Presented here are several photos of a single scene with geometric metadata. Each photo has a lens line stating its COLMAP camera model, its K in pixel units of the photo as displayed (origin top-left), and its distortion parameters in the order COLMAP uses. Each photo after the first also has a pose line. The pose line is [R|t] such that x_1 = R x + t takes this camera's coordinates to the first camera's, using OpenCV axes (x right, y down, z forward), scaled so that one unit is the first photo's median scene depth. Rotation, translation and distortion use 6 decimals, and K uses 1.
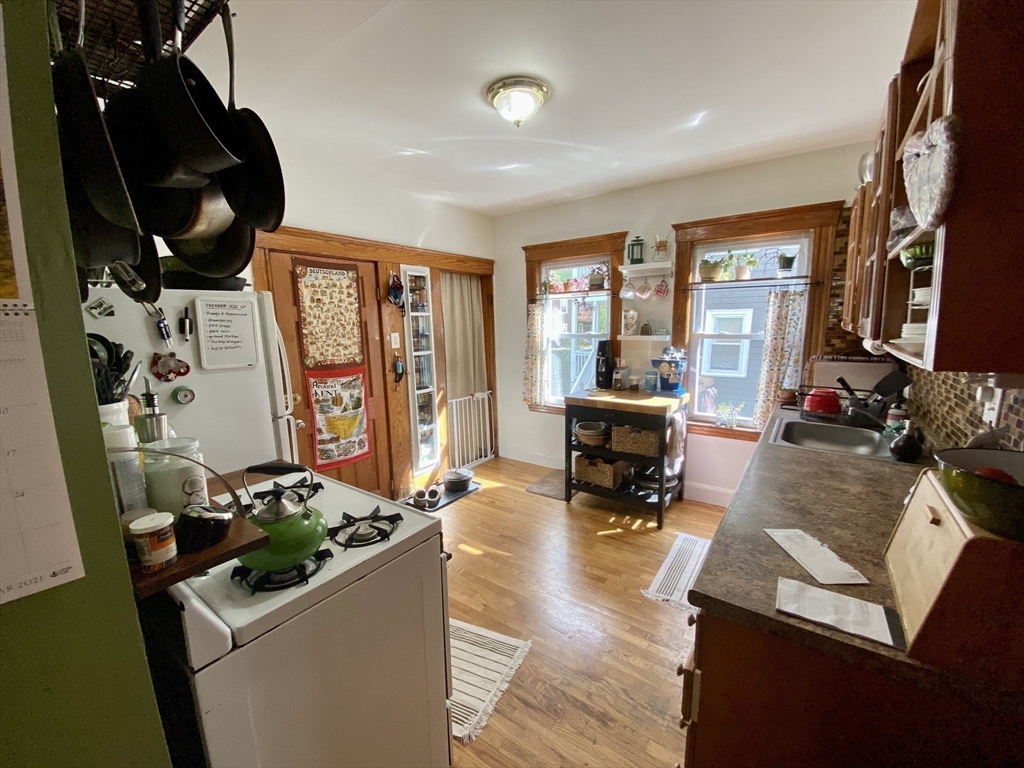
lens RADIAL K [[411.9, 0, 514.1], [0, 411.9, 385.5], [0, 0, 1]] dist [0.000648, -0.000021]
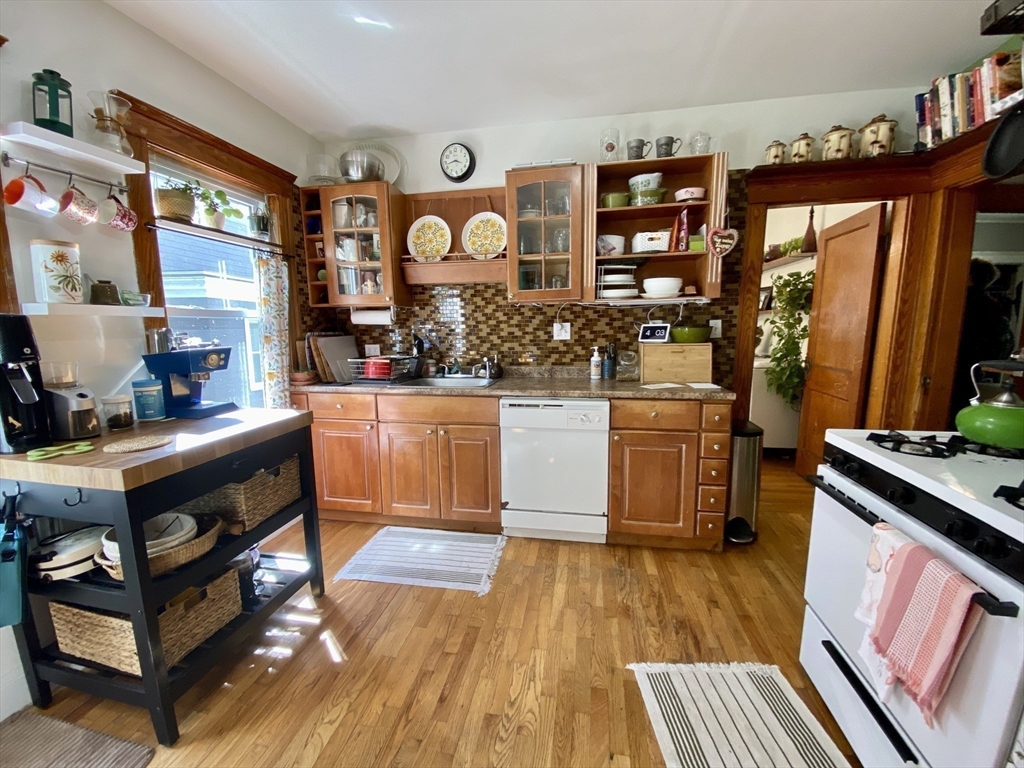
lens RADIAL K [[411.9, 0, 514.1], [0, 411.9, 385.5], [0, 0, 1]] dist [0.000648, -0.000021]
pose [[-0.424615, -0.115896, 0.897926, -0.622636], [0.157916, 0.967090, 0.199499, -0.117591], [-0.891496, 0.226507, -0.392339, 1.671145]]
